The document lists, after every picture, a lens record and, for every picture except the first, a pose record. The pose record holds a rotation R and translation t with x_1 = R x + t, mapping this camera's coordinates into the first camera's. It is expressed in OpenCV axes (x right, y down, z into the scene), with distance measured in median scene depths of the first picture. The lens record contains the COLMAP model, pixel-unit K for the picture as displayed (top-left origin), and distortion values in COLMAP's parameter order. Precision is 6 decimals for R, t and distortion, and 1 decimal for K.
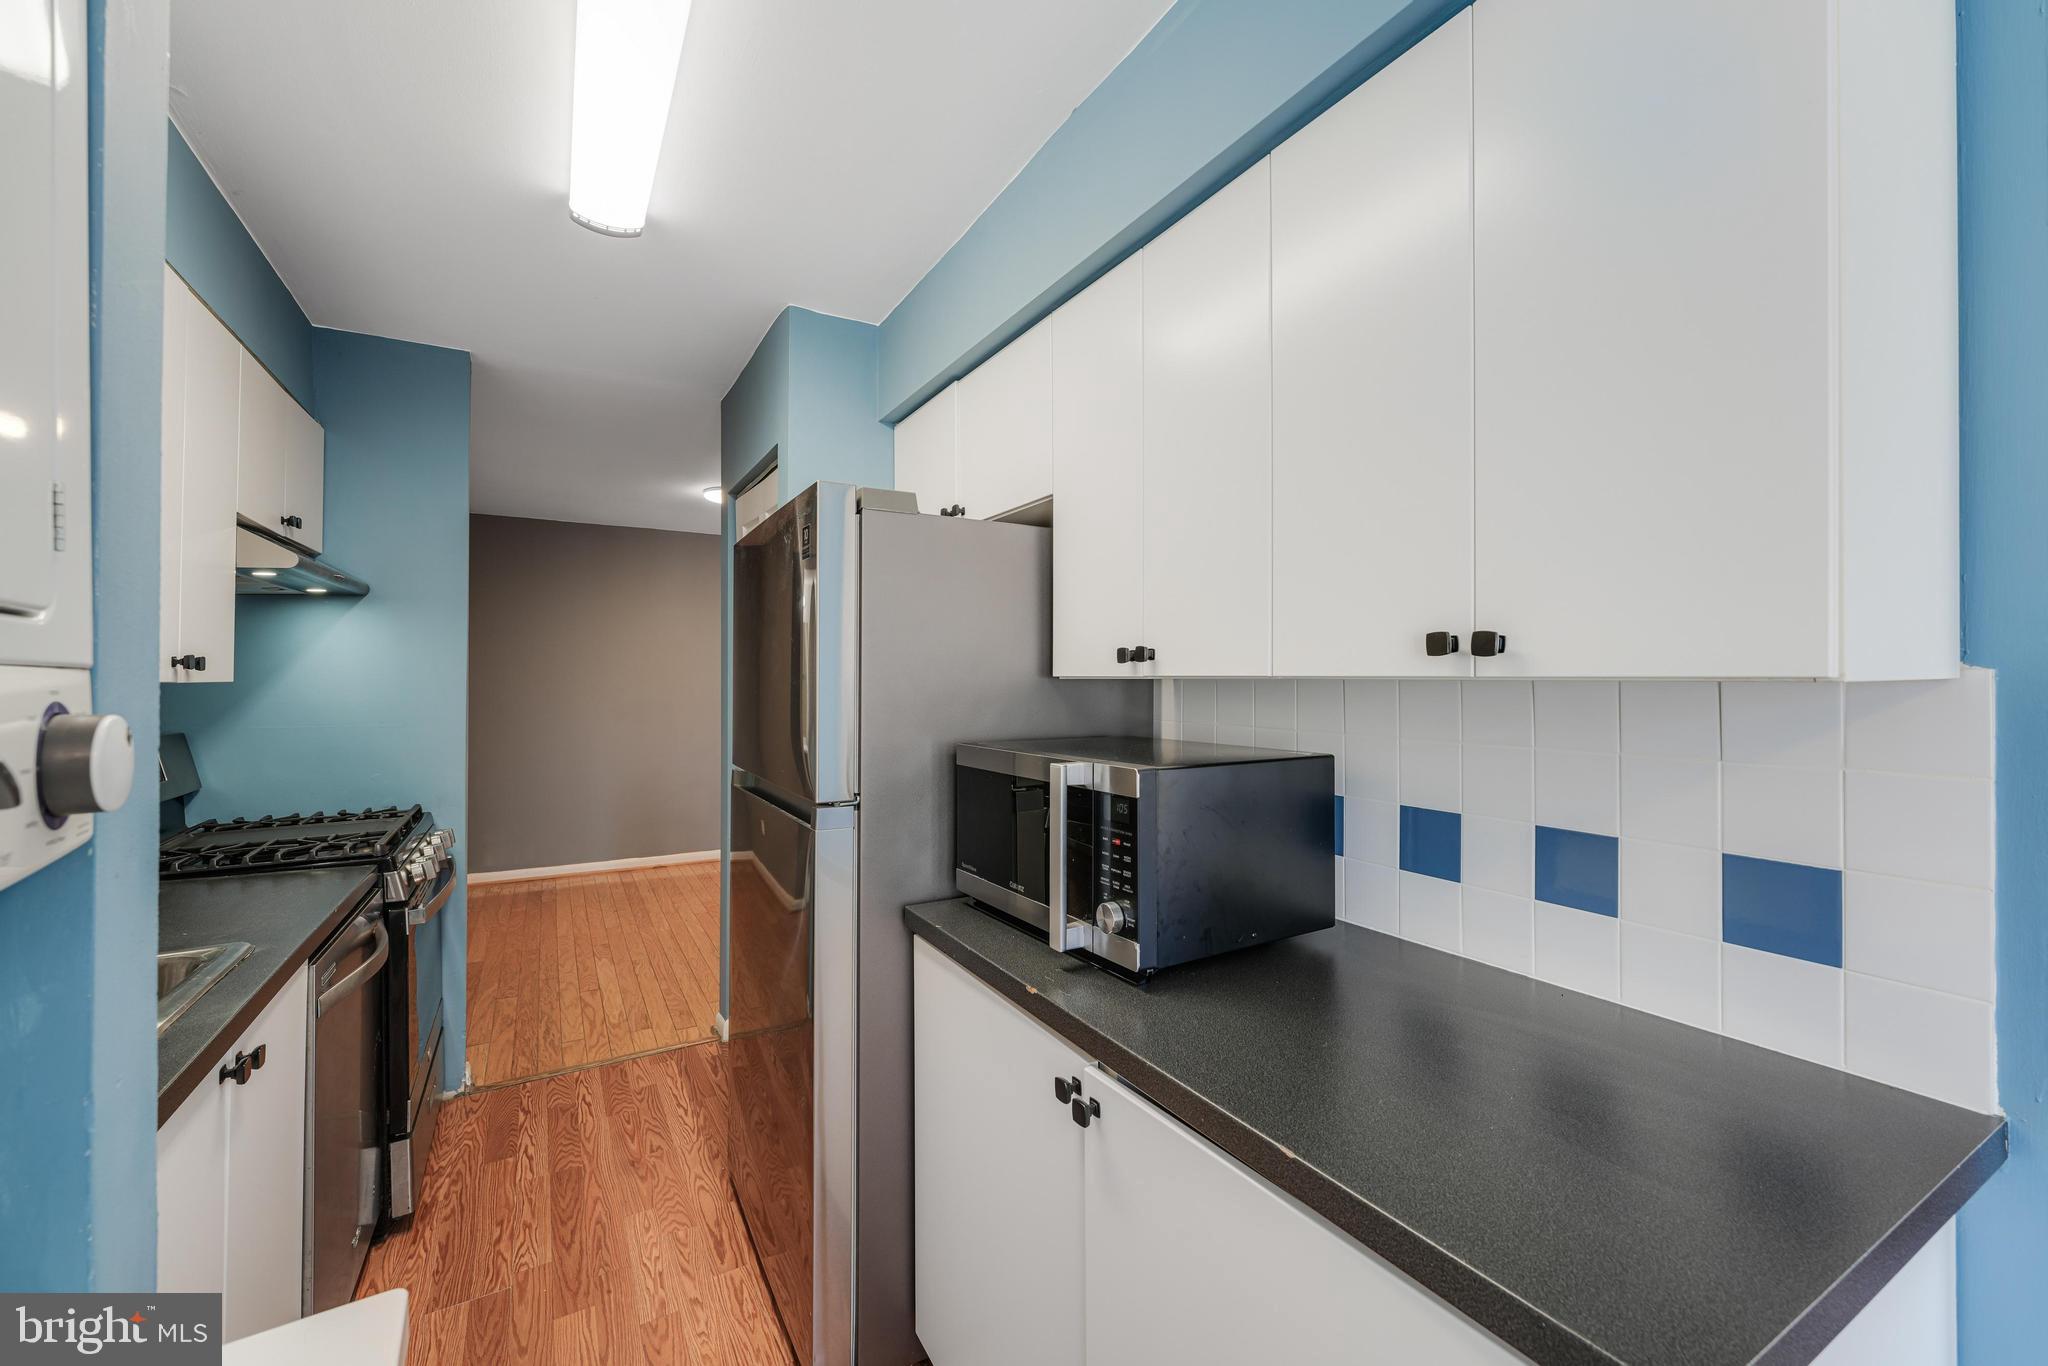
lens RADIAL K [[830.5, 0, 1055.3], [0, 830.5, 676.5], [0, 0, 1]] dist [0.000607, -0.001605]
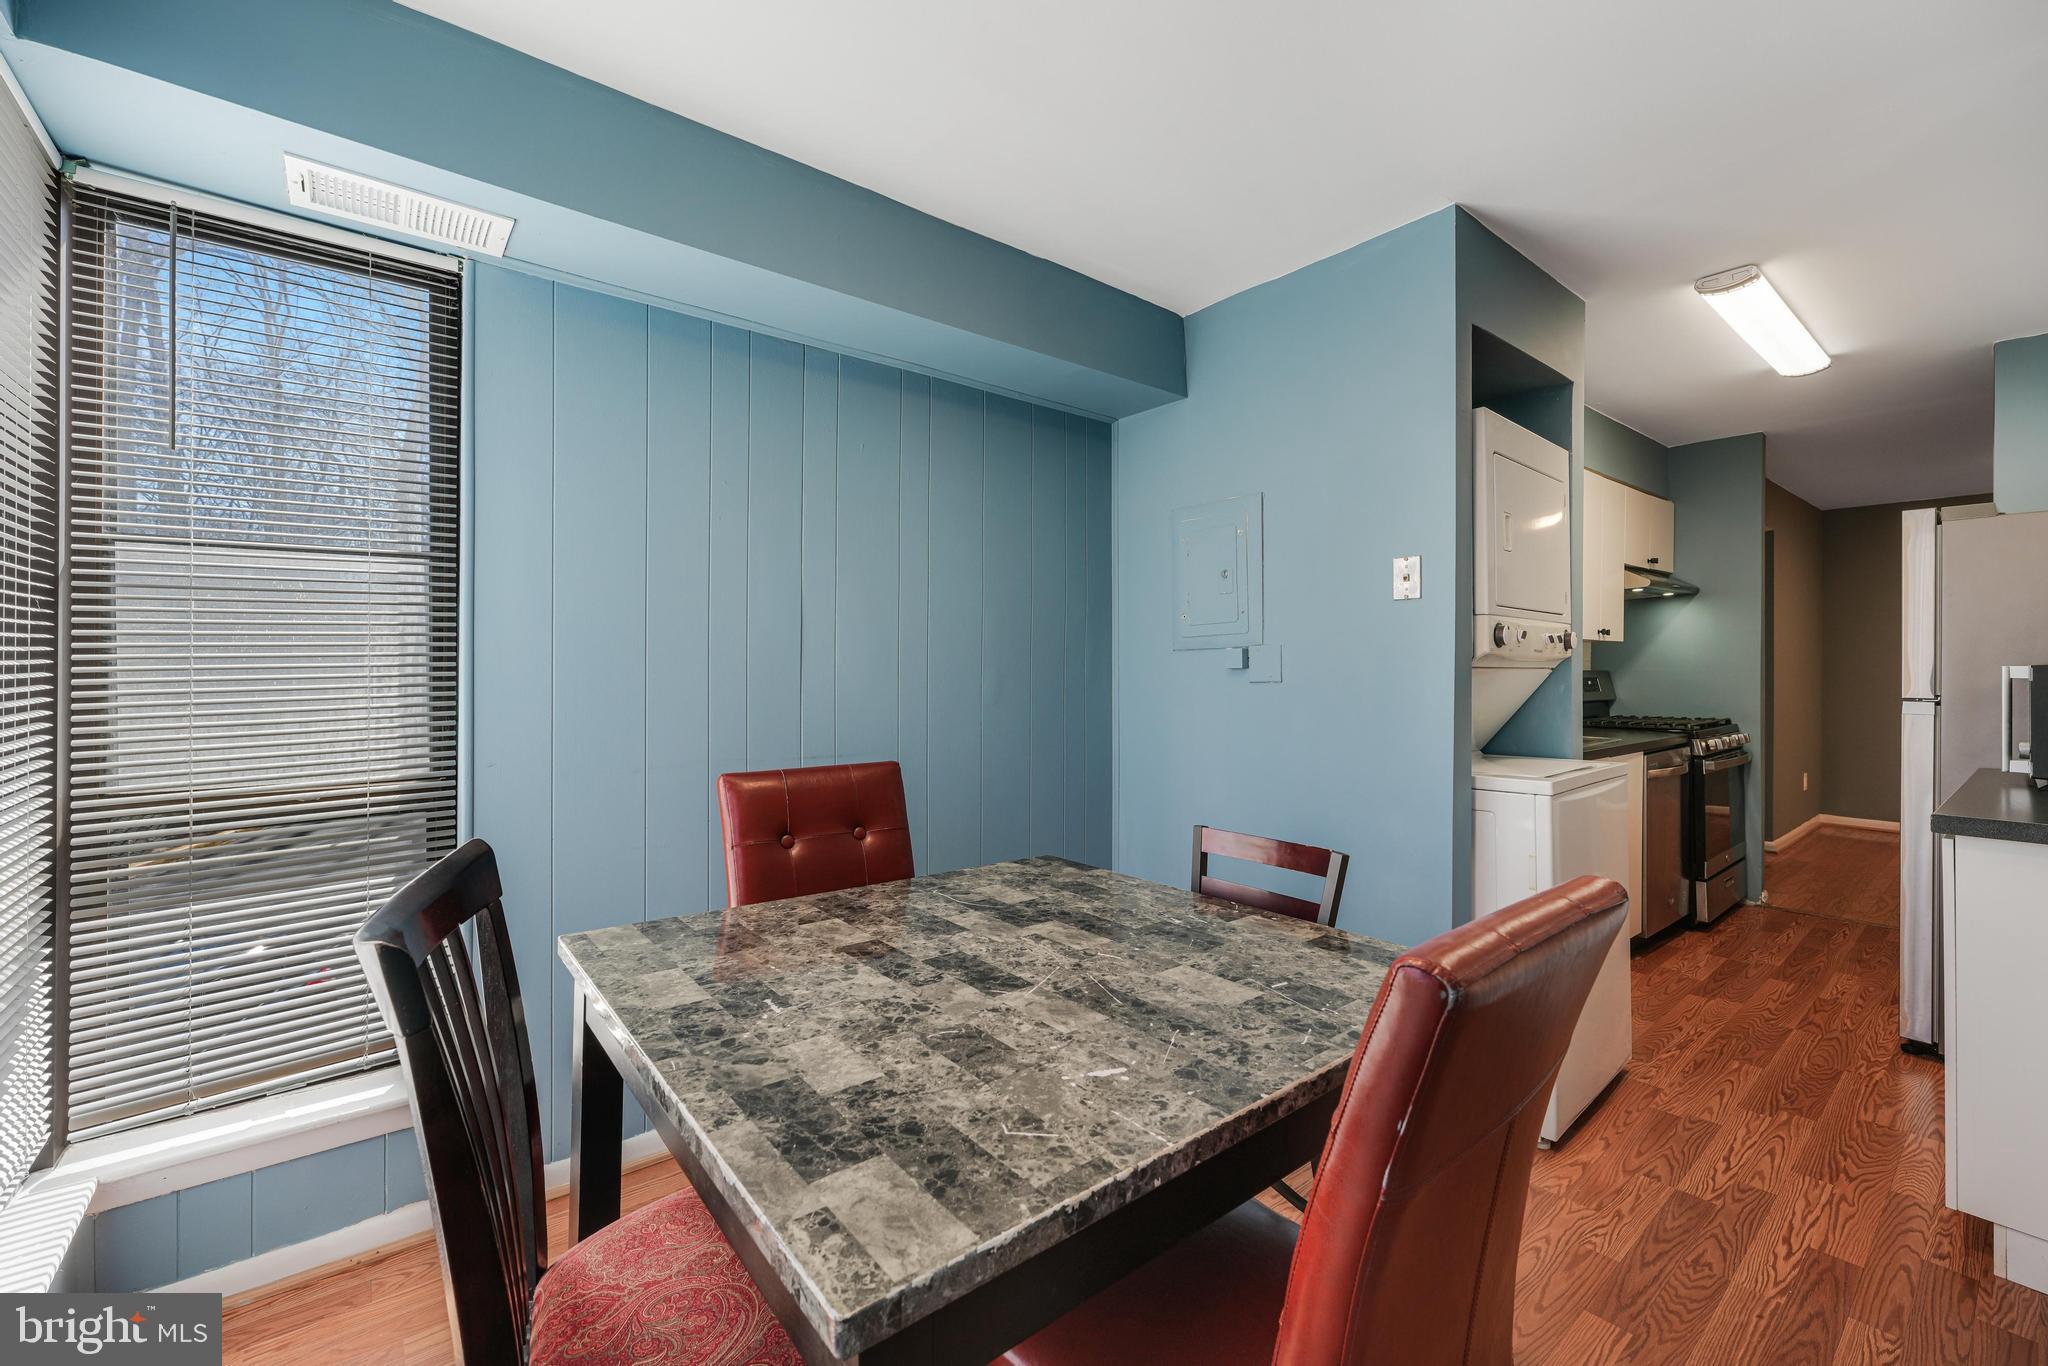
lens RADIAL K [[830.5, 0, 1021.2], [0, 830.5, 667.6], [0, 0, 1]] dist [0.000607, -0.001605]
pose [[0.121998, 0.000711, -0.992530, 0.896980], [0.005155, 0.999986, 0.001350, 0.057765], [0.992517, -0.005281, 0.121993, -0.765065]]
